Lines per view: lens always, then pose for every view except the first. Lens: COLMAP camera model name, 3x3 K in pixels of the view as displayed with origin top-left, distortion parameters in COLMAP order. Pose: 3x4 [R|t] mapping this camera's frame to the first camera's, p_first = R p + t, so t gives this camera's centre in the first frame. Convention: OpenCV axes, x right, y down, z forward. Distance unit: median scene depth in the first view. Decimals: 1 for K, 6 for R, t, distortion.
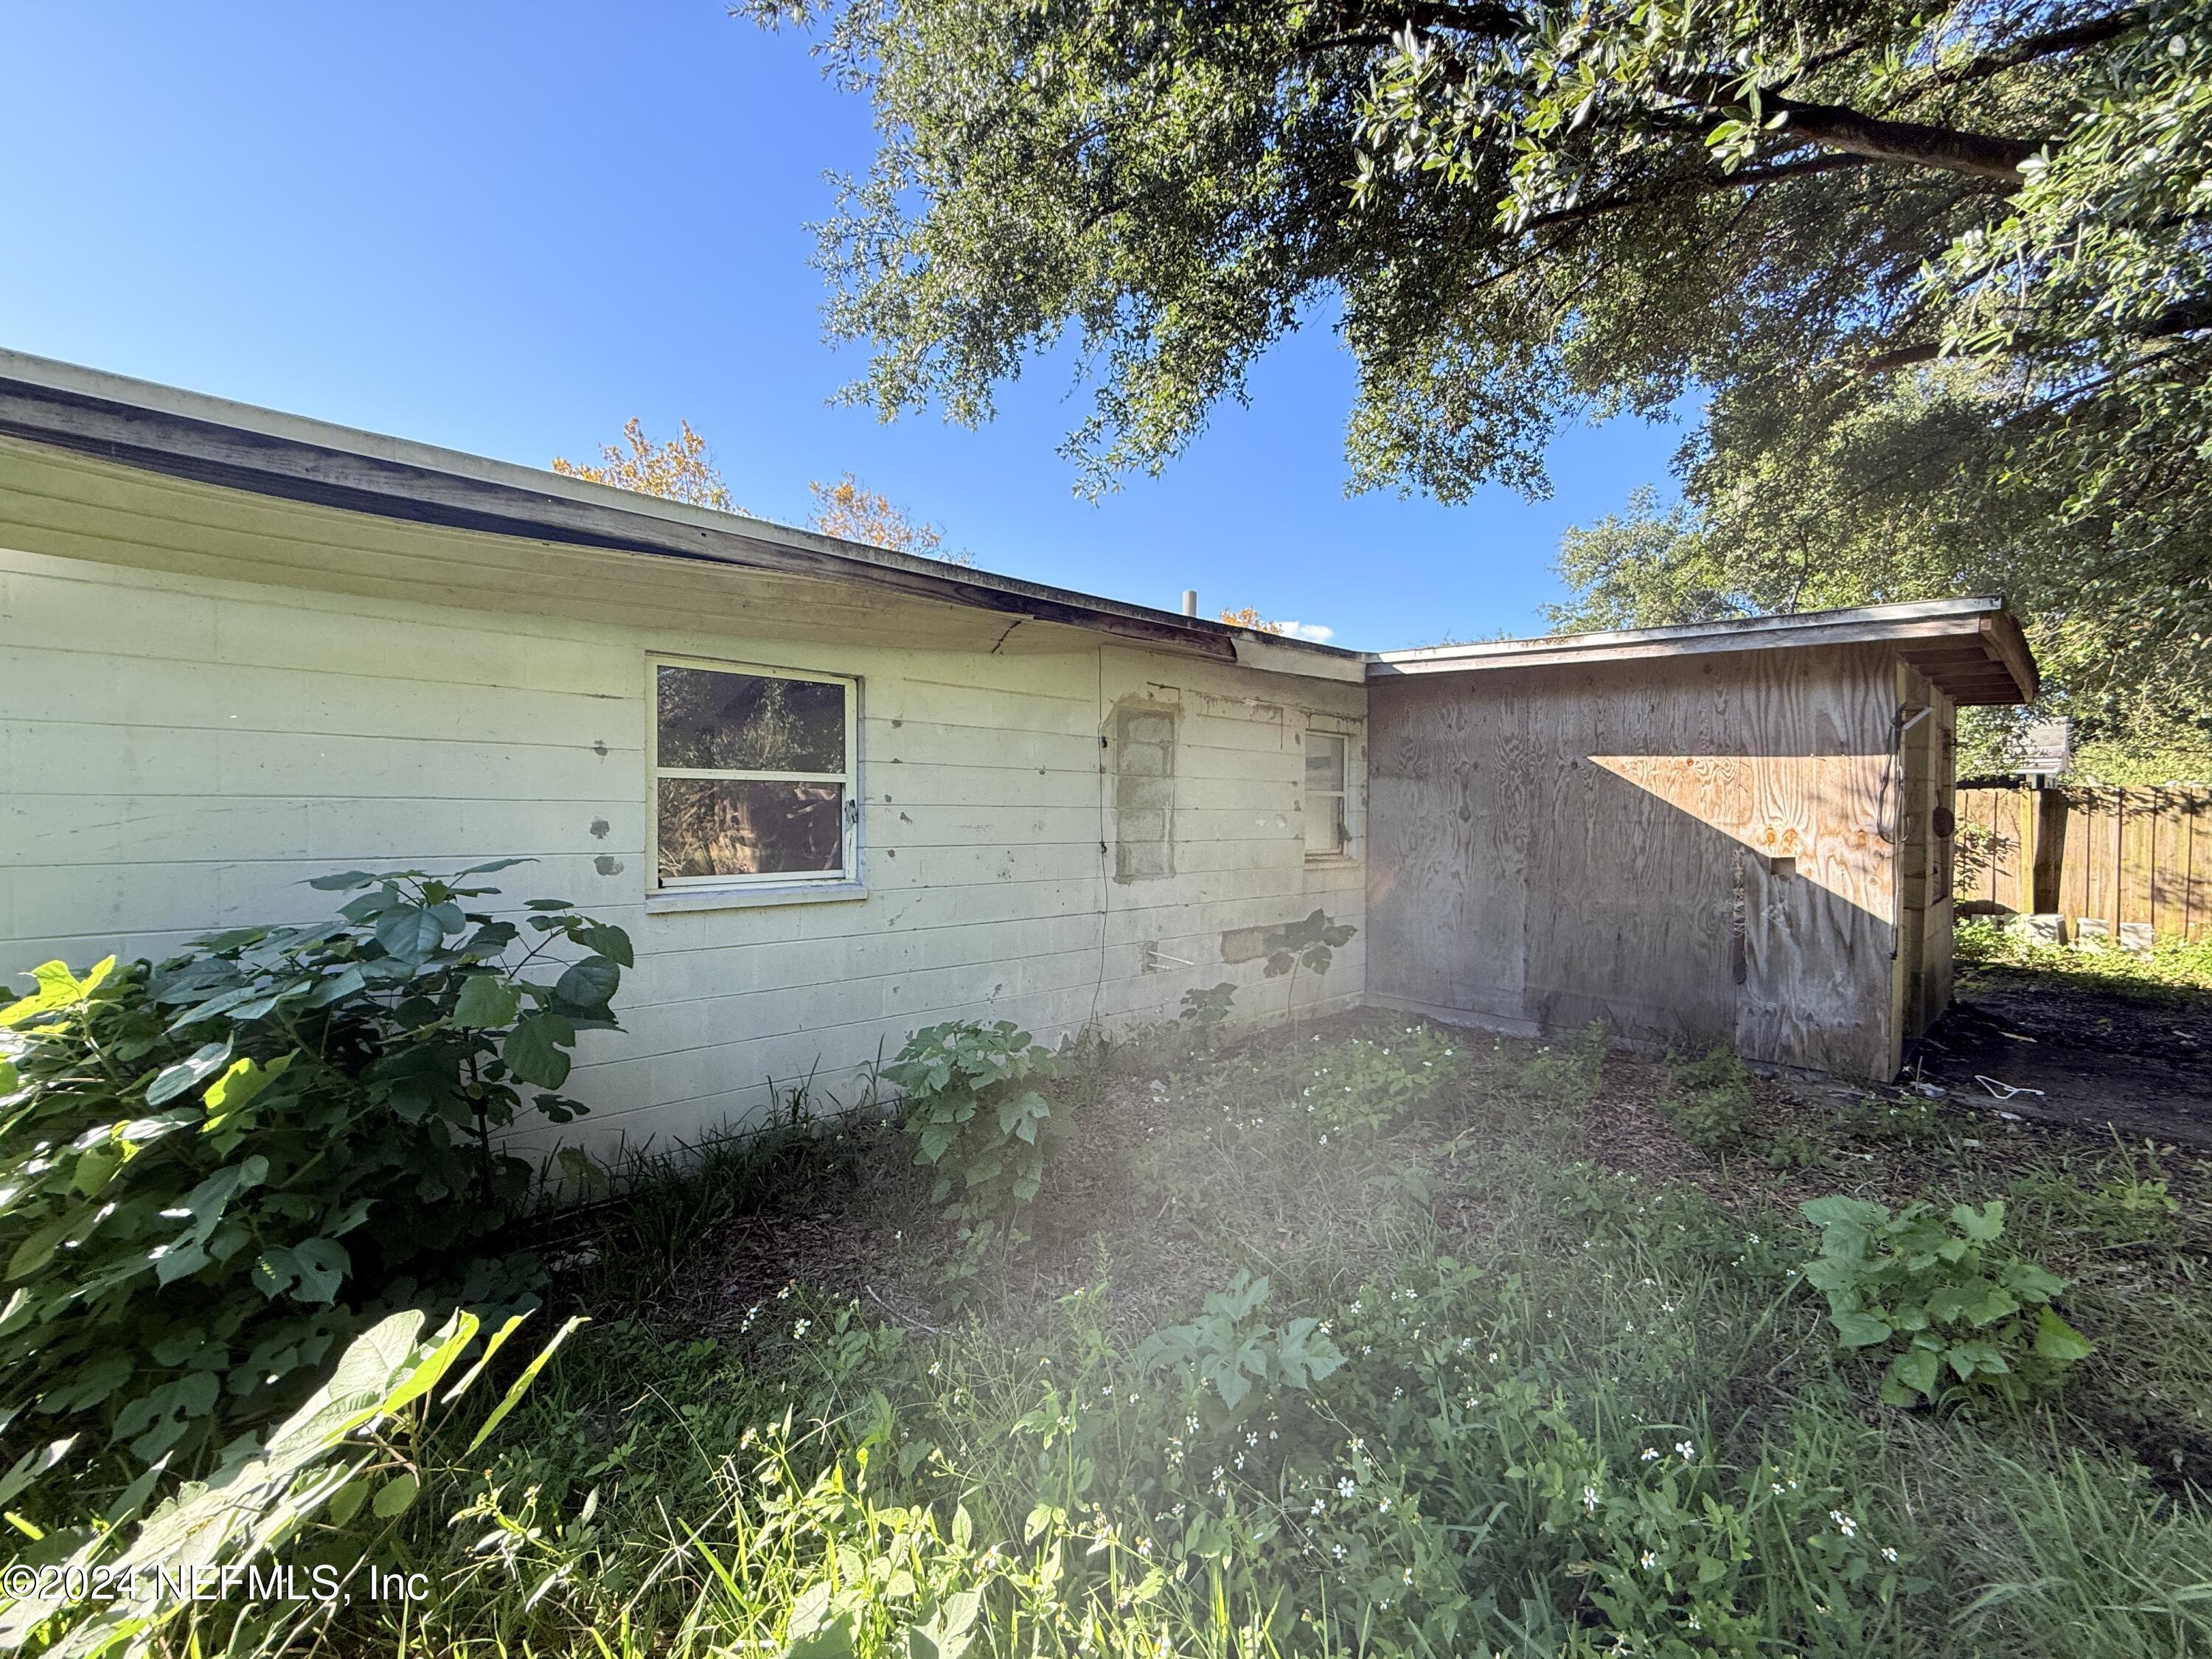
lens RADIAL K [[890.5, 0, 1106.9], [0, 890.5, 830.8], [0, 0, 1]] dist [0.002154, 0.000020]
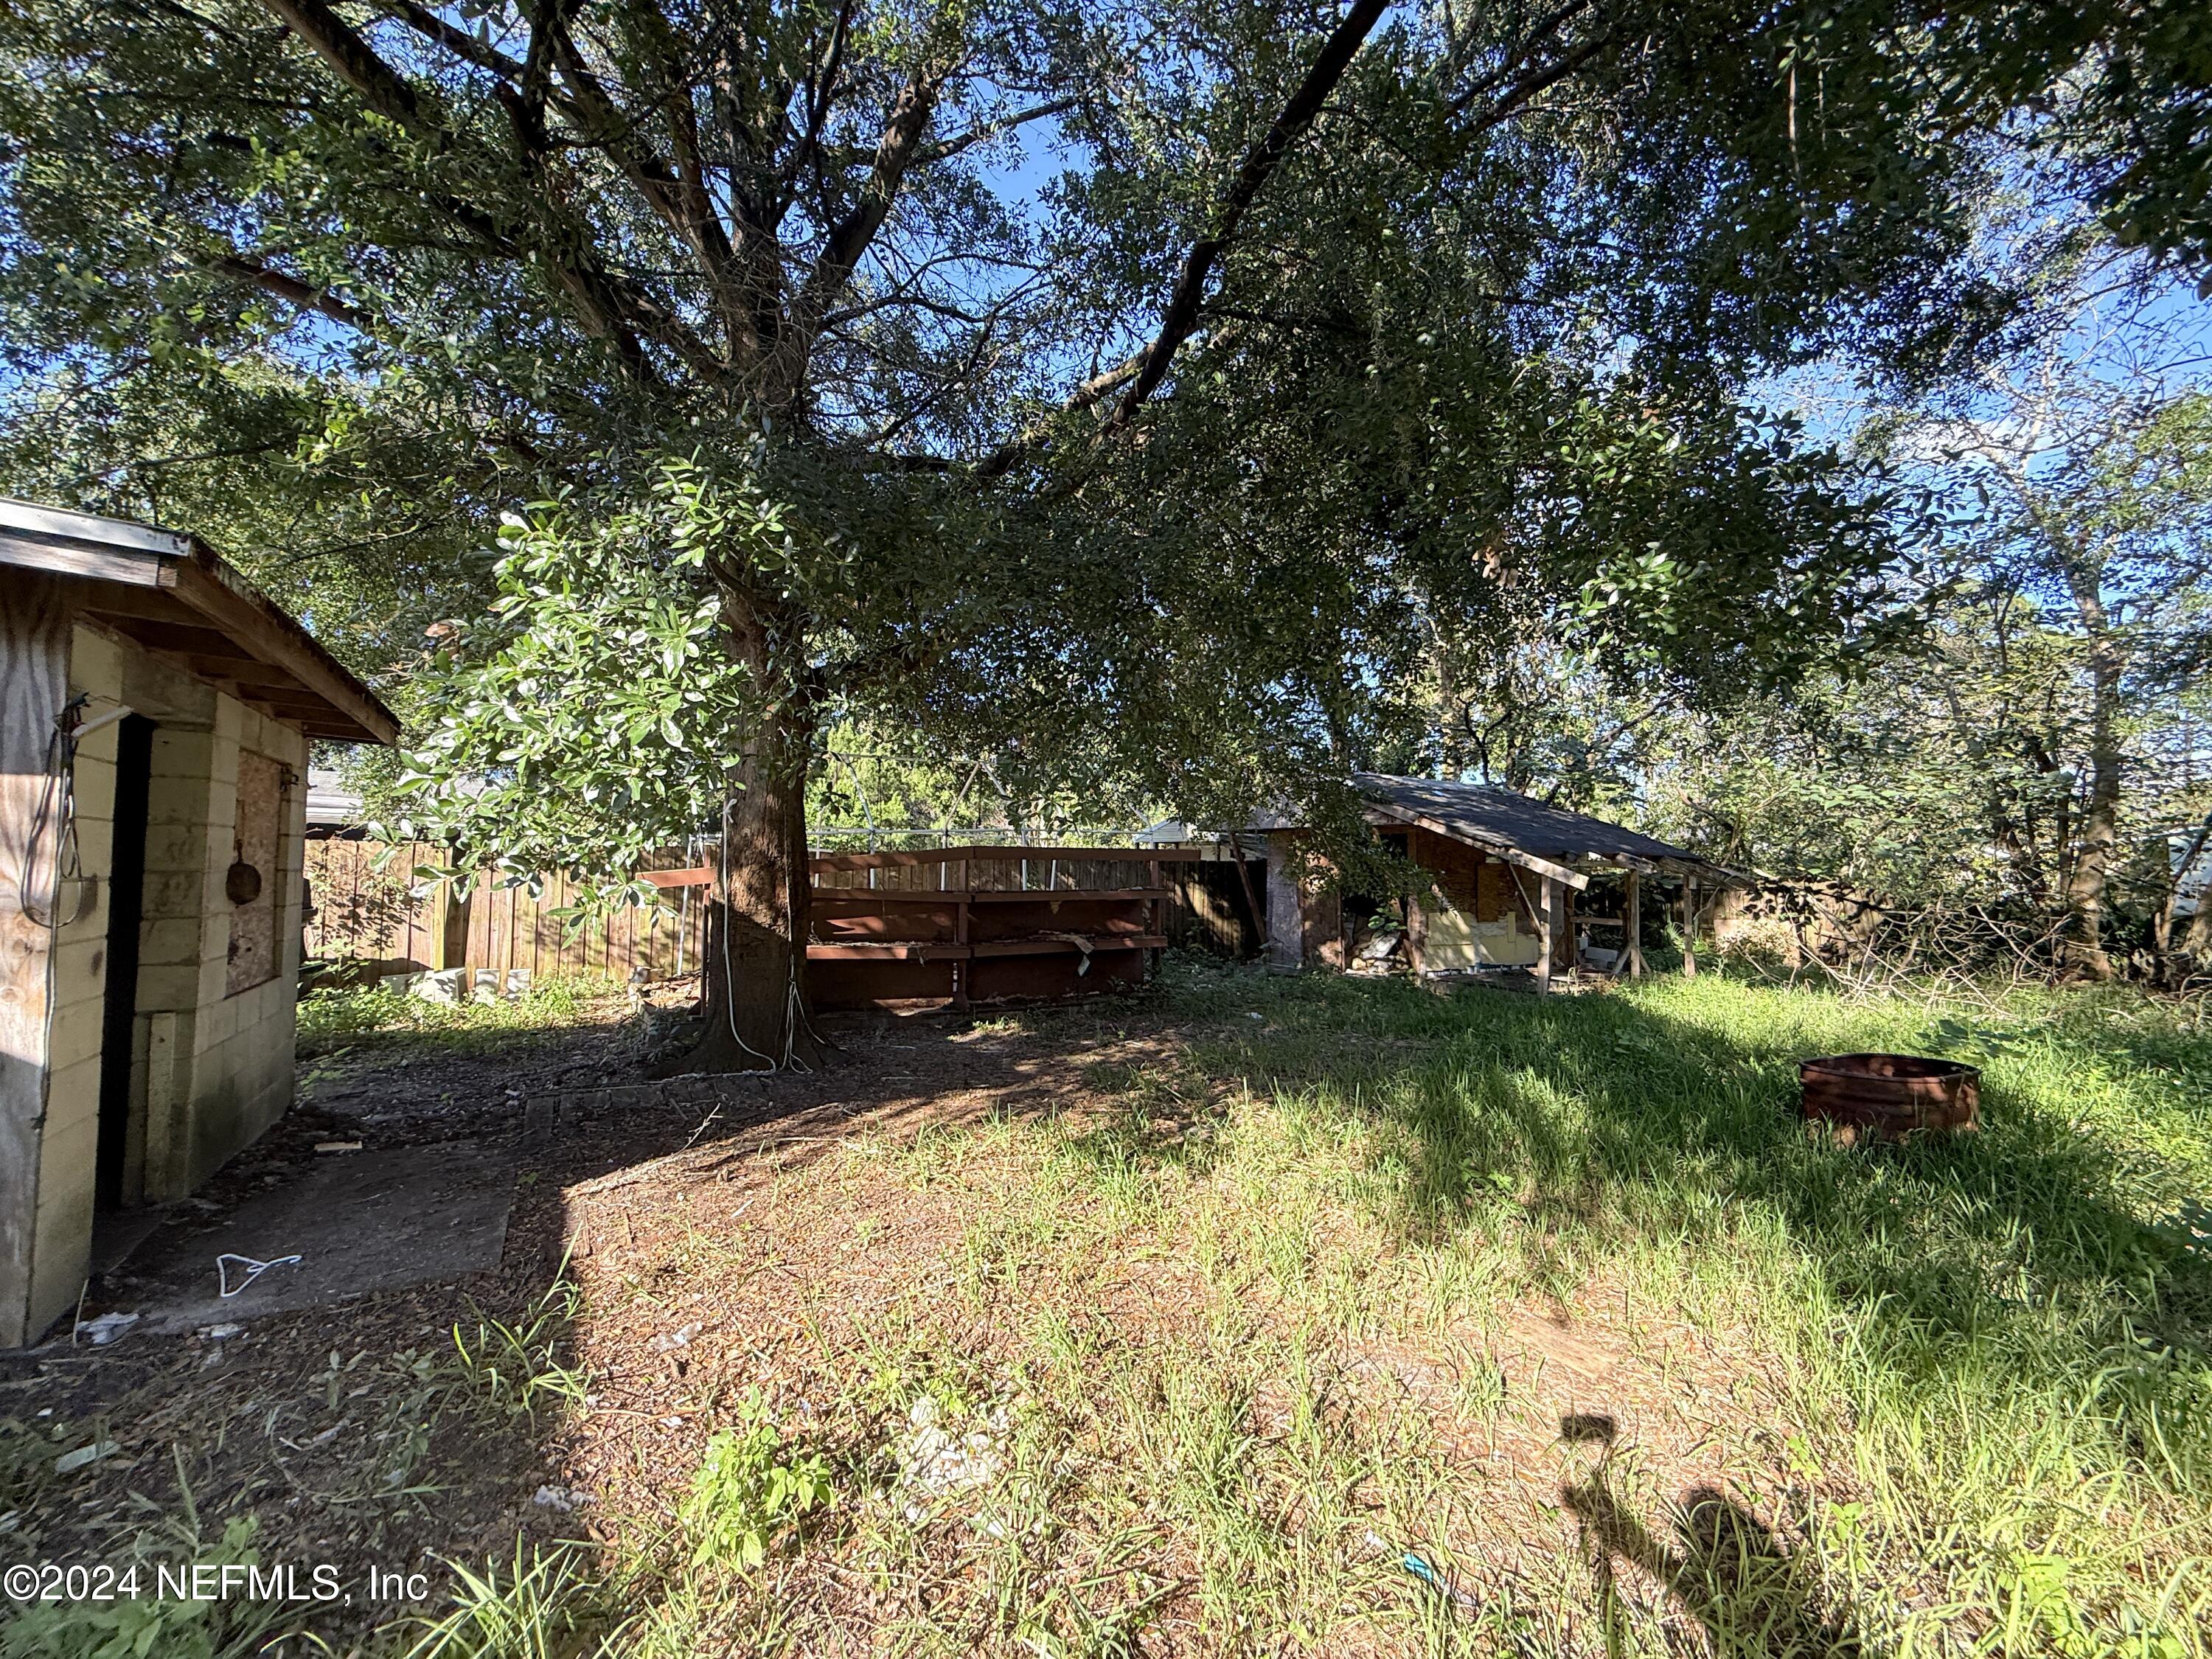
lens RADIAL K [[890.5, 0, 1106.3], [0, 890.5, 824.3], [0, 0, 1]] dist [0.002154, 0.000020]
pose [[0.180780, 0.041720, 0.982638, 0.417743], [0.021301, 0.998699, -0.046320, -0.010446], [-0.983293, 0.029305, 0.179656, 0.202912]]
